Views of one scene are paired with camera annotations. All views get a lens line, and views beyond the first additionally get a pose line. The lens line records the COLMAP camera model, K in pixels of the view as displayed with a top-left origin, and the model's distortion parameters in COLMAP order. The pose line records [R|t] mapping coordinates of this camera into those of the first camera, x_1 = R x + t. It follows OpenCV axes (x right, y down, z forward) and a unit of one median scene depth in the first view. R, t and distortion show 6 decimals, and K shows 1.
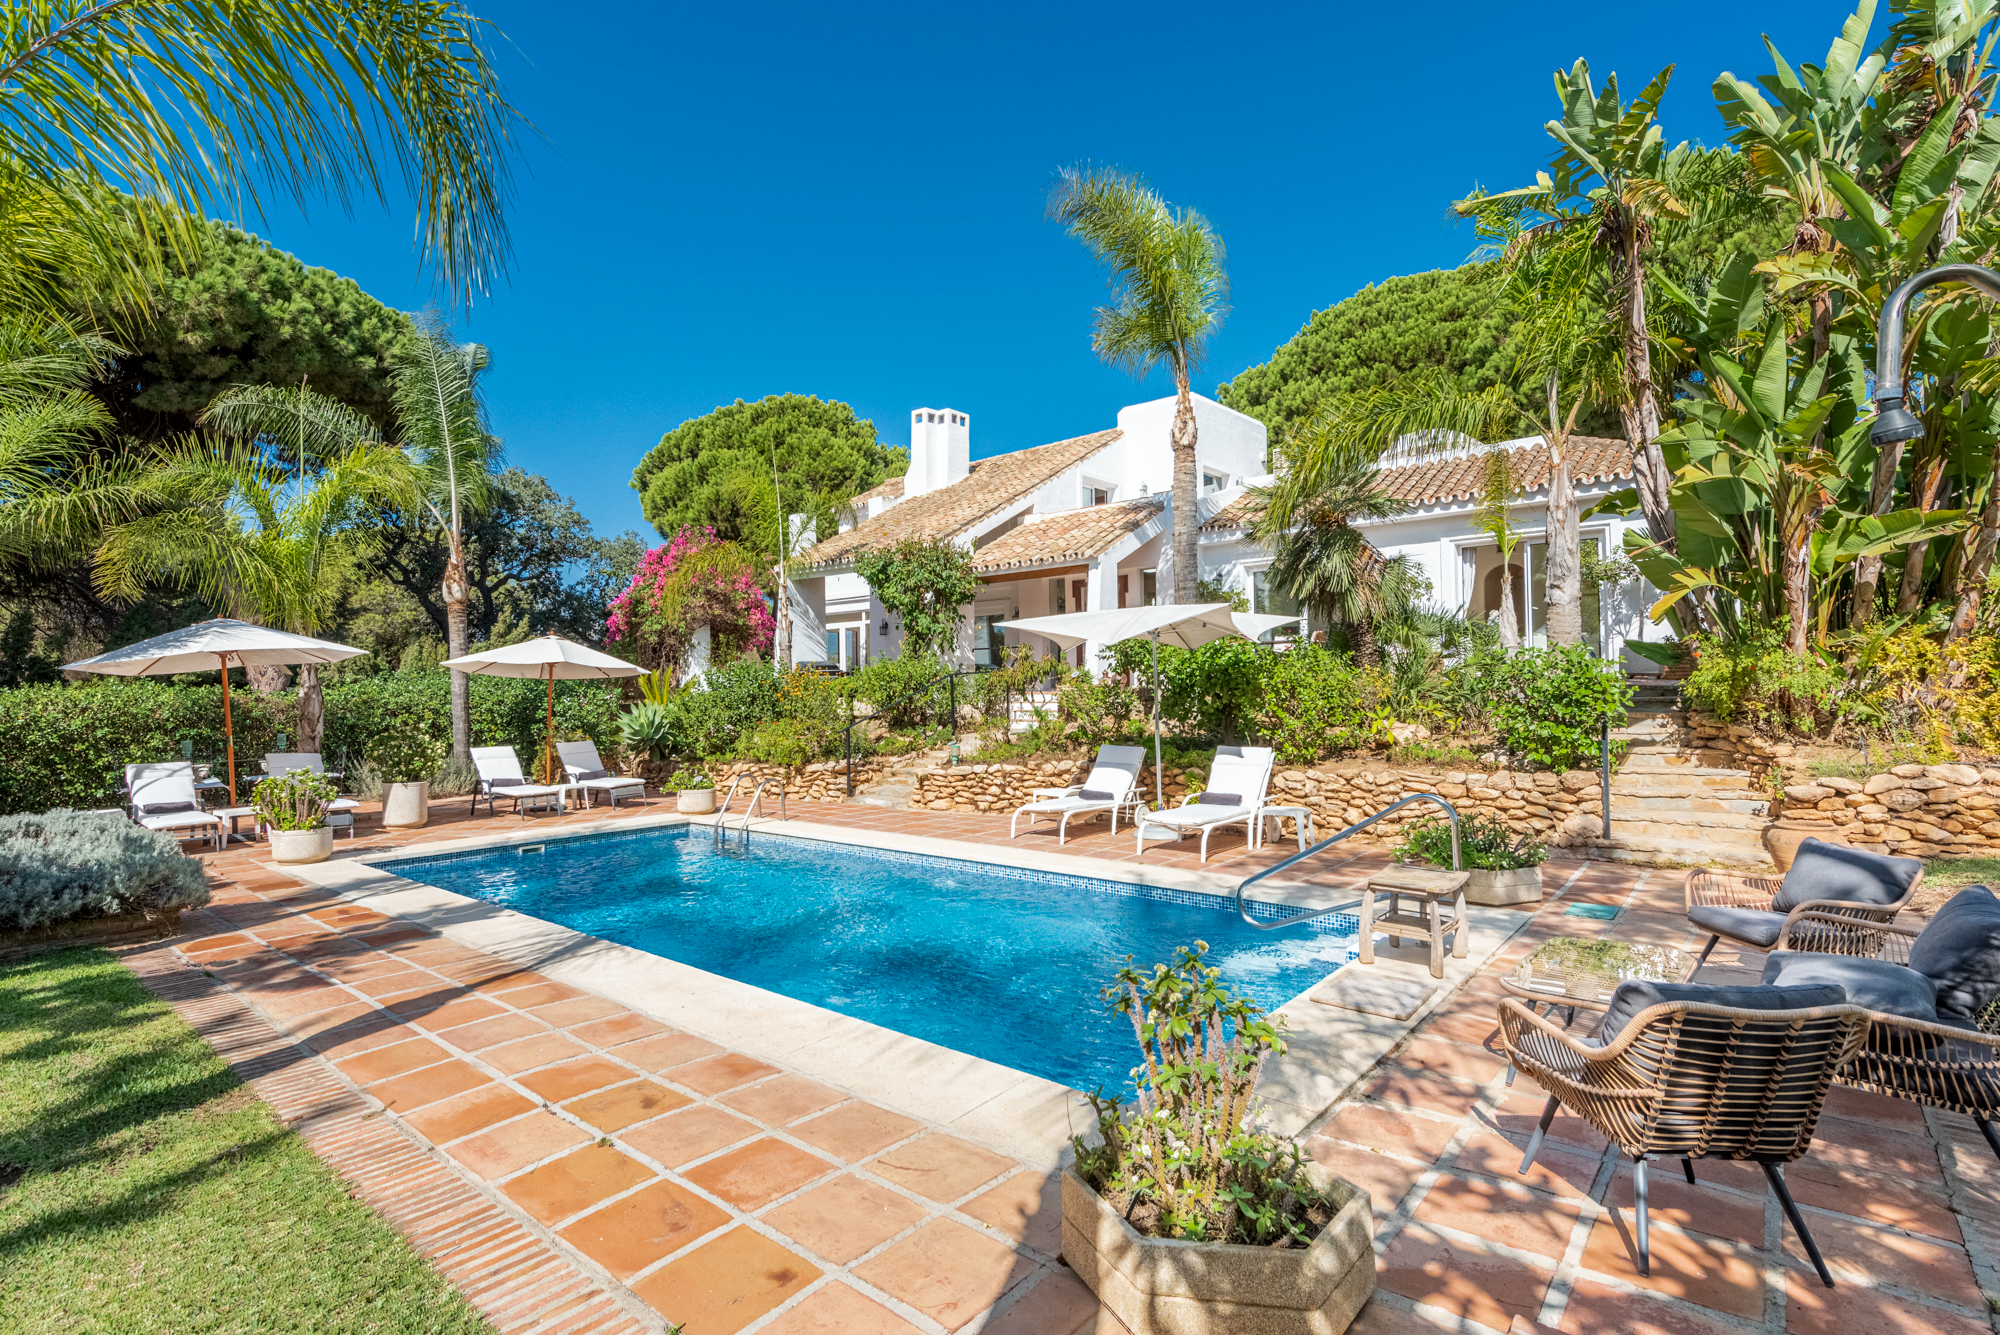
lens RADIAL K [[947.6, 0, 995.0], [0, 947.6, 660.7], [0, 0, 1]] dist [0.006300, 0.000279]
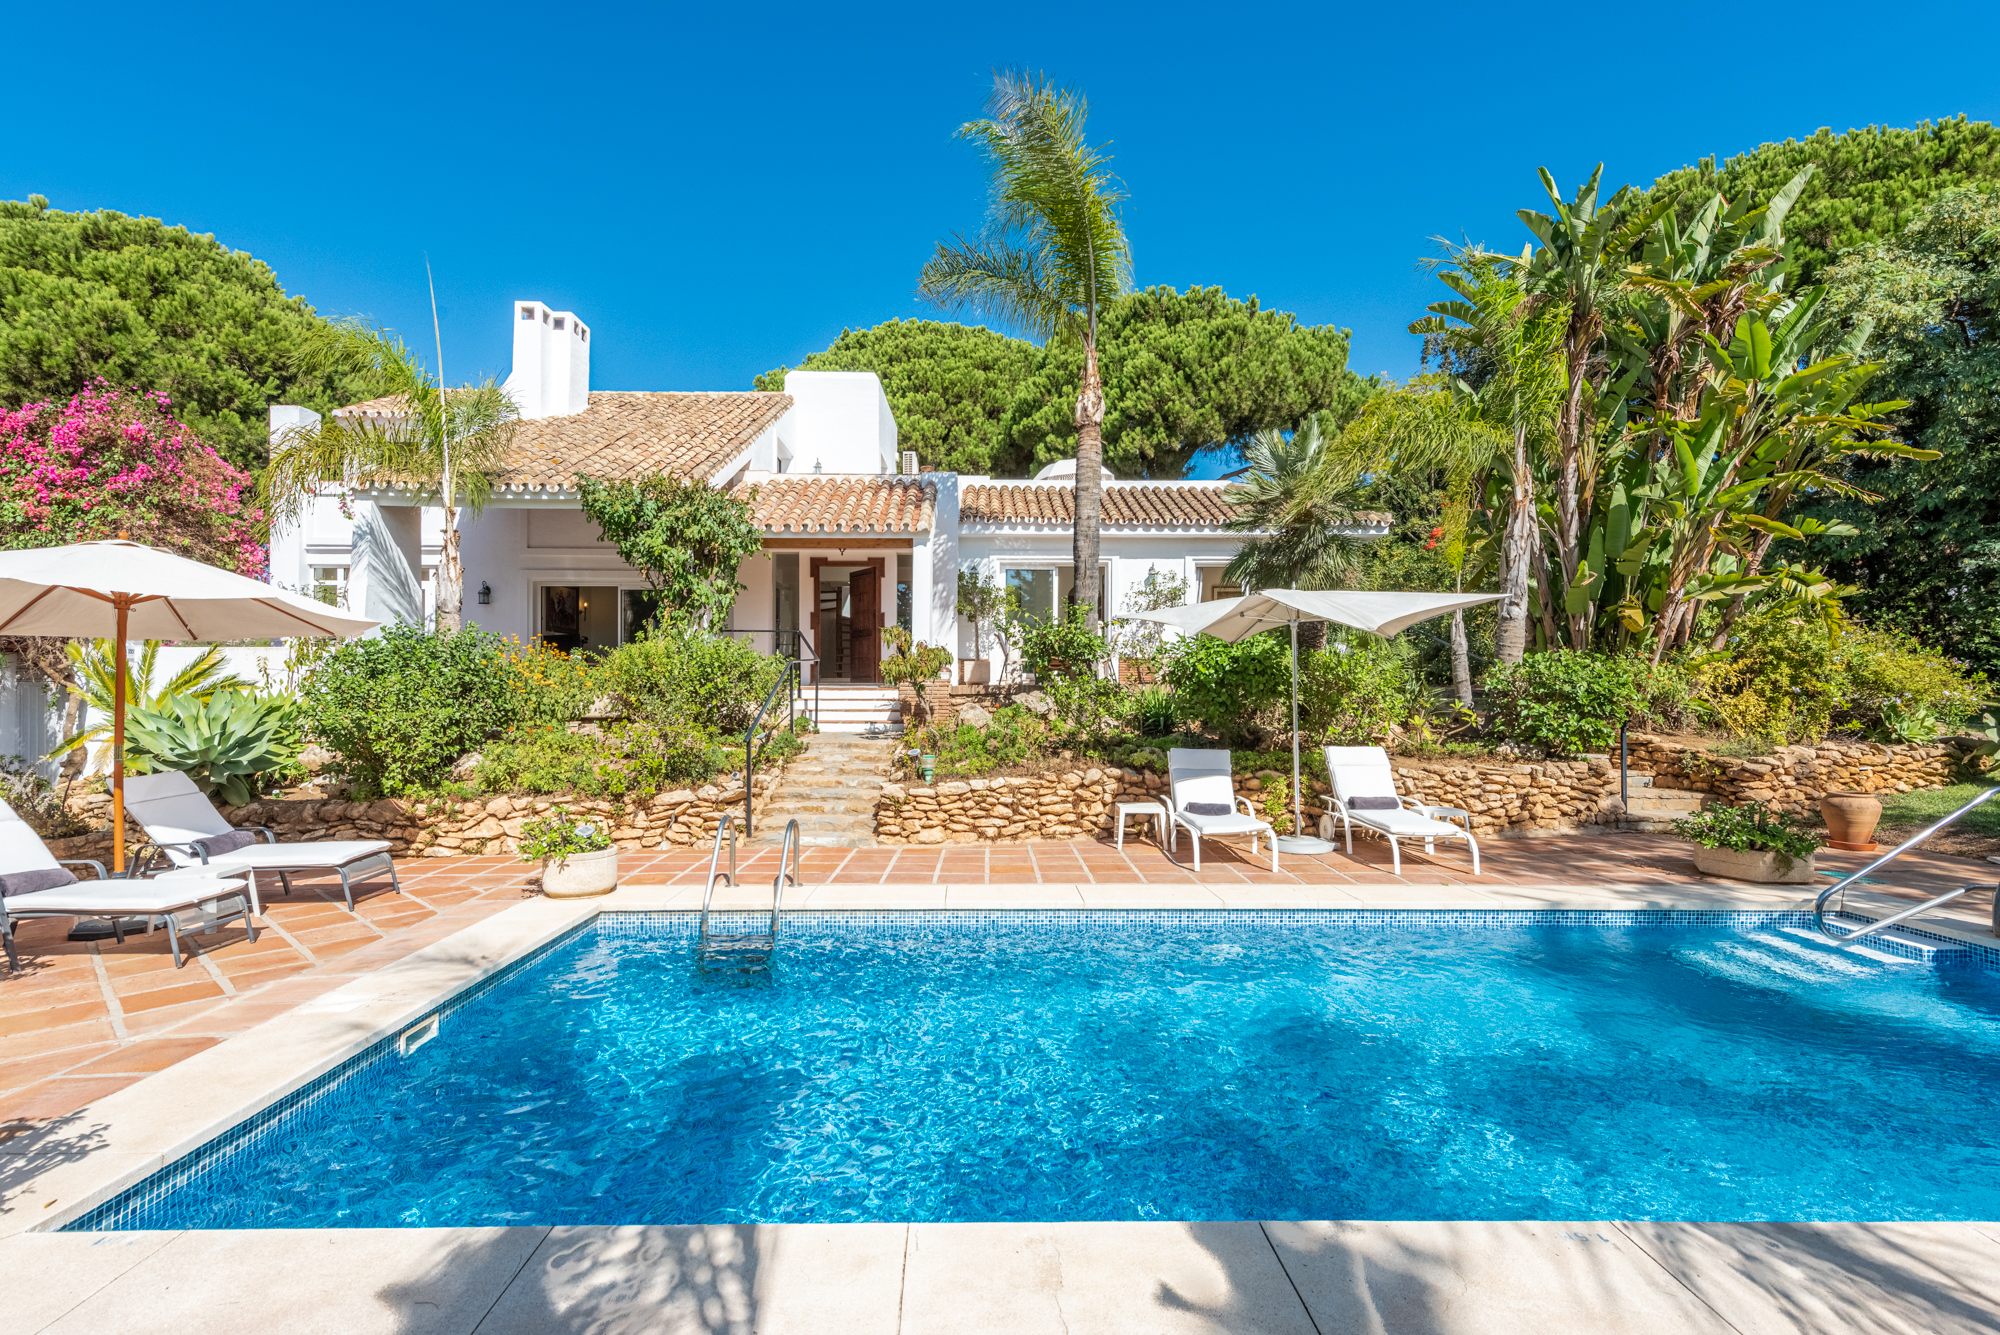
lens RADIAL K [[871.6, 0, 994.0], [0, 871.6, 686.4], [0, 0, 1]] dist [0.009713, -0.000014]
pose [[0.757294, 0.018611, 0.652809, -0.423060], [-0.033406, 0.999389, 0.010261, 0.024590], [-0.652219, -0.029579, 0.757453, 0.417191]]
